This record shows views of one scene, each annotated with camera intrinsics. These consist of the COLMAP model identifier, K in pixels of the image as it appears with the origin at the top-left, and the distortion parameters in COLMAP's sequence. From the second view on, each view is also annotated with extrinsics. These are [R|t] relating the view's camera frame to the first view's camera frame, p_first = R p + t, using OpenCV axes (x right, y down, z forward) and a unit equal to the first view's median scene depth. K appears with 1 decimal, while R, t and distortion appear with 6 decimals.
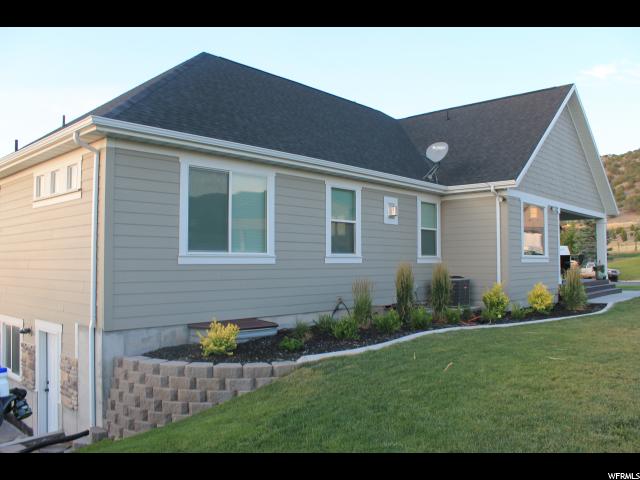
lens RADIAL K [[535.8, 0, 322.4], [0, 535.8, 243.5], [0, 0, 1]] dist [-0.164026, 0.151698]
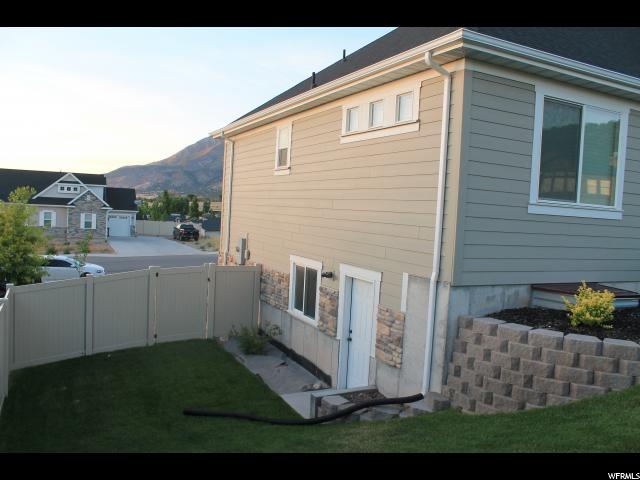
lens RADIAL K [[535.8, 0, 322.4], [0, 535.8, 243.5], [0, 0, 1]] dist [-0.164026, 0.151698]
pose [[0.933367, 0.076837, -0.350602, -0.298701], [-0.045346, 0.994234, 0.097174, 0.022248], [0.356047, -0.074800, 0.931470, 0.107148]]
